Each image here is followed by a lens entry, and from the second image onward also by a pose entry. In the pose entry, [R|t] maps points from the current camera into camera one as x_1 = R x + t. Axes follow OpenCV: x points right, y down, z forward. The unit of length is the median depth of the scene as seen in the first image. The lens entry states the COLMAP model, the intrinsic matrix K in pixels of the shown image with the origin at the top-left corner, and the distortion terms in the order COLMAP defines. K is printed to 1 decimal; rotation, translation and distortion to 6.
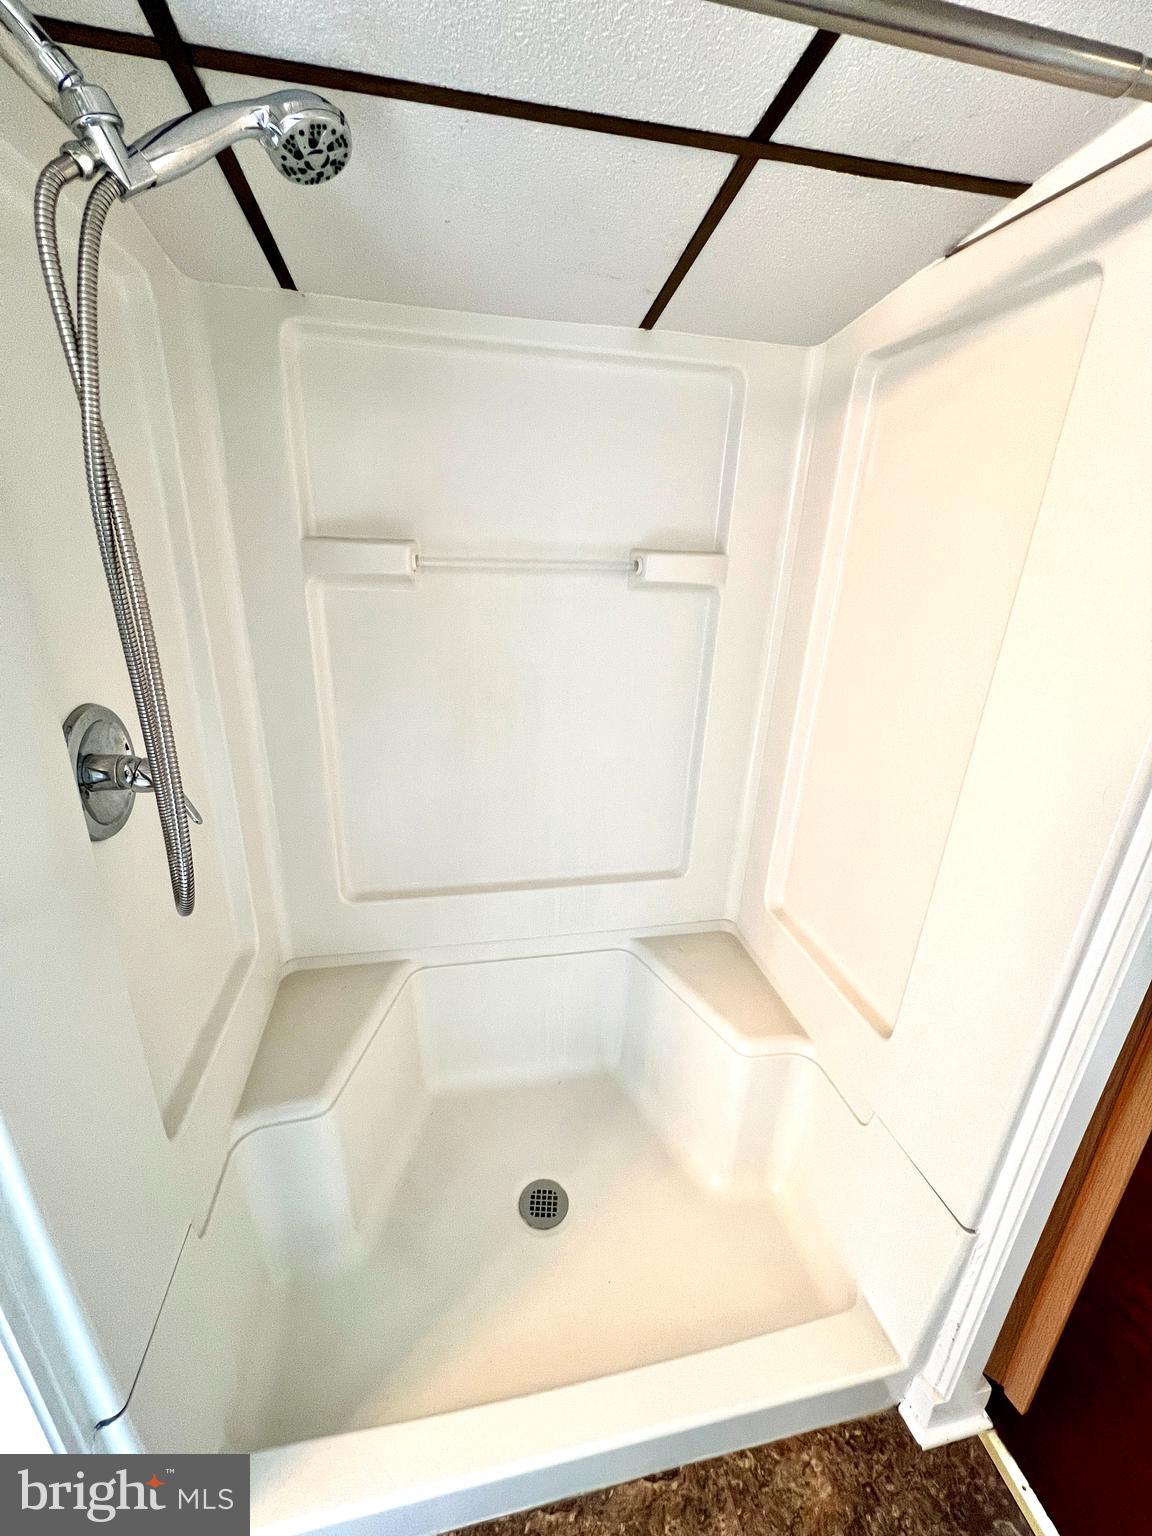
lens RADIAL K [[615.9, 0, 576.1], [0, 615.9, 768.9], [0, 0, 1]] dist [0.000615, 0.000180]
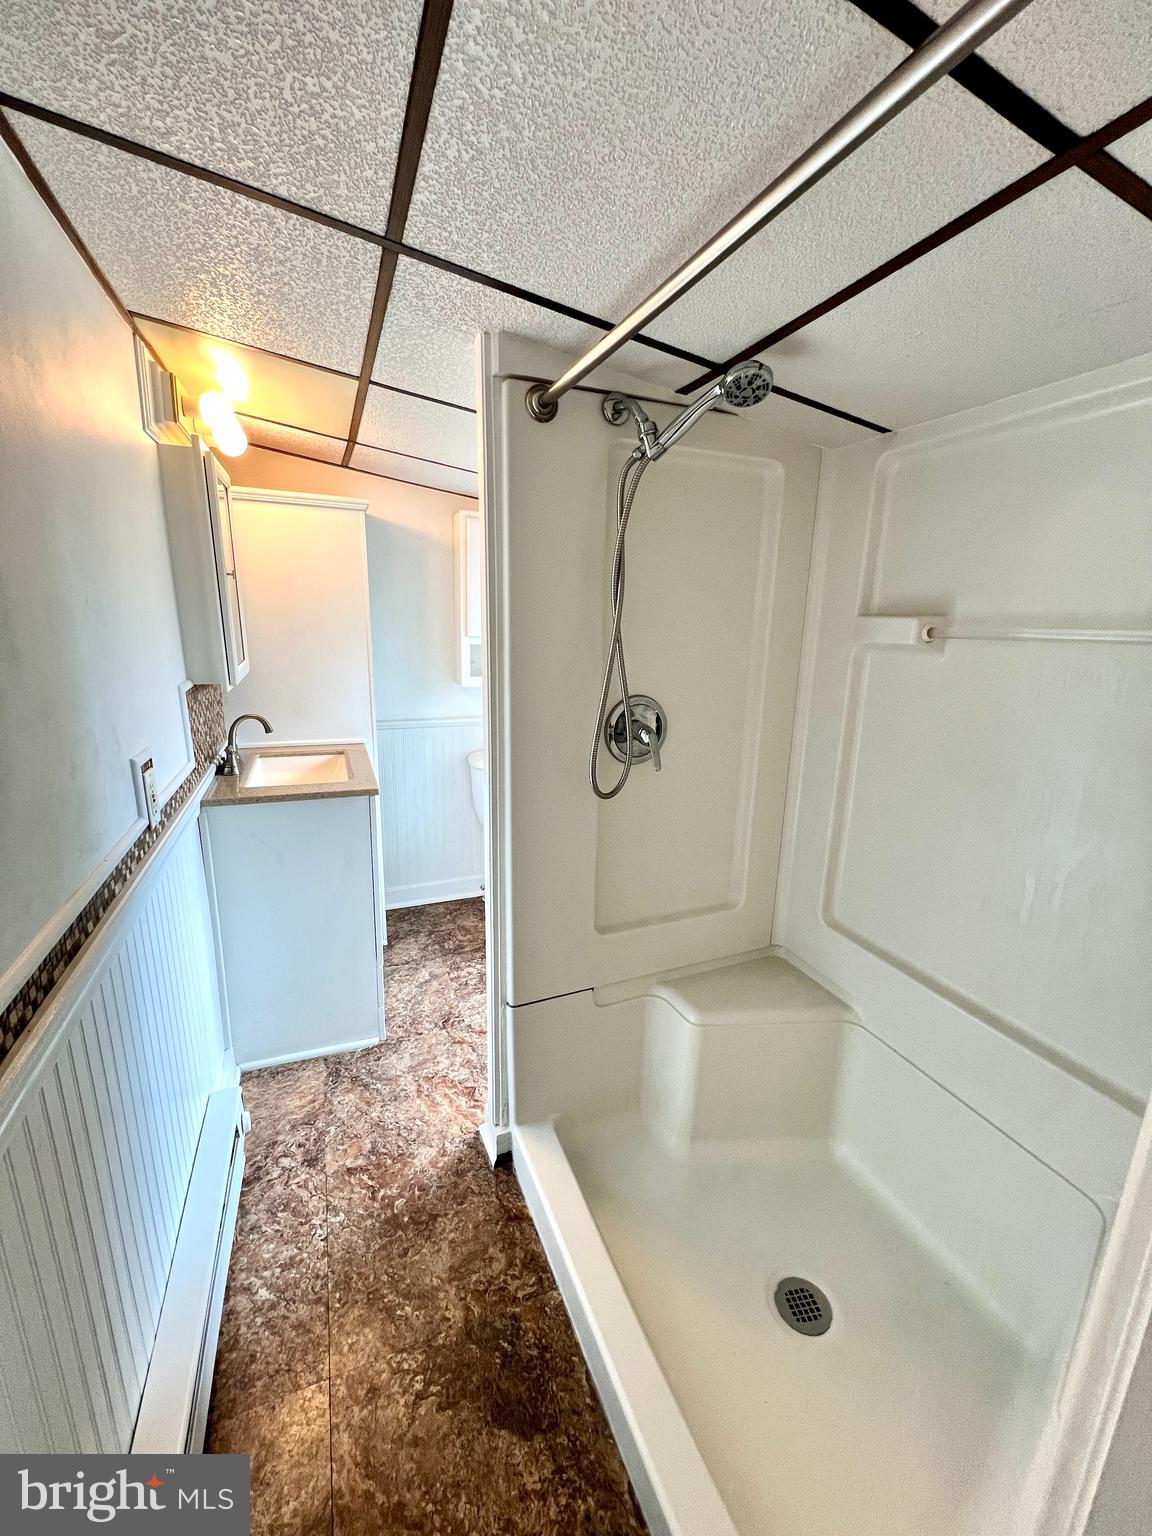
lens RADIAL K [[615.9, 0, 576.1], [0, 615.9, 768.9], [0, 0, 1]] dist [0.000615, 0.000180]
pose [[0.193390, 0.203924, -0.959696, 0.843923], [-0.350459, 0.927987, 0.126565, -0.047955], [0.916395, 0.311858, 0.250930, 0.295207]]
